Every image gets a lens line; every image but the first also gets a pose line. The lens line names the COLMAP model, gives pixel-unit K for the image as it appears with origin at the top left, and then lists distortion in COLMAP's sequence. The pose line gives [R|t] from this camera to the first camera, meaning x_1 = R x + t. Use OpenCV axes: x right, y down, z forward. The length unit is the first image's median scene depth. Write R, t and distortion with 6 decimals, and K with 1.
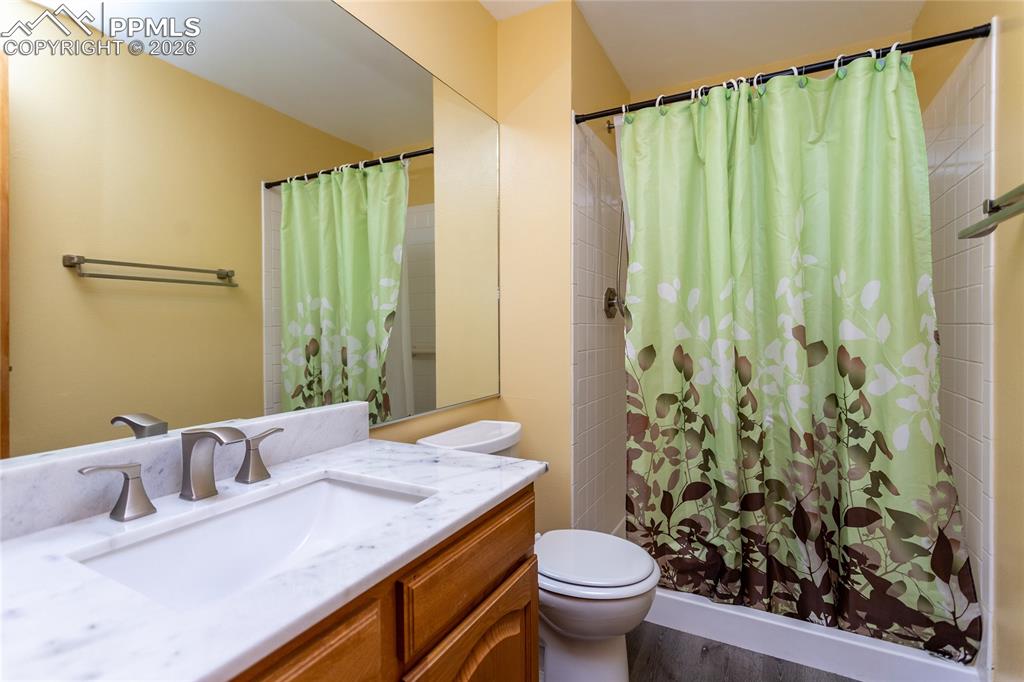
lens RADIAL K [[491.0, 0, 513.6], [0, 491.0, 318.7], [0, 0, 1]] dist [0.000757, 0.000020]
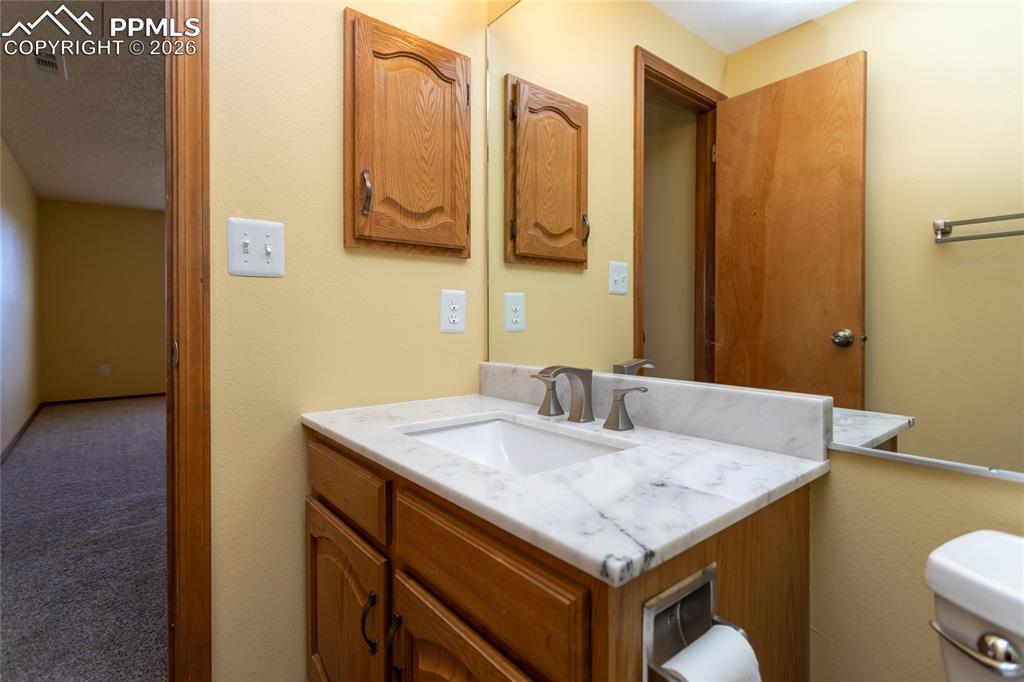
lens RADIAL K [[491.0, 0, 513.6], [0, 491.0, 318.7], [0, 0, 1]] dist [0.000757, 0.000020]
pose [[-0.375362, 0.008674, -0.926838, 0.939968], [0.010480, 0.999932, 0.005113, 0.148960], [0.926819, -0.007794, -0.375427, 2.077506]]
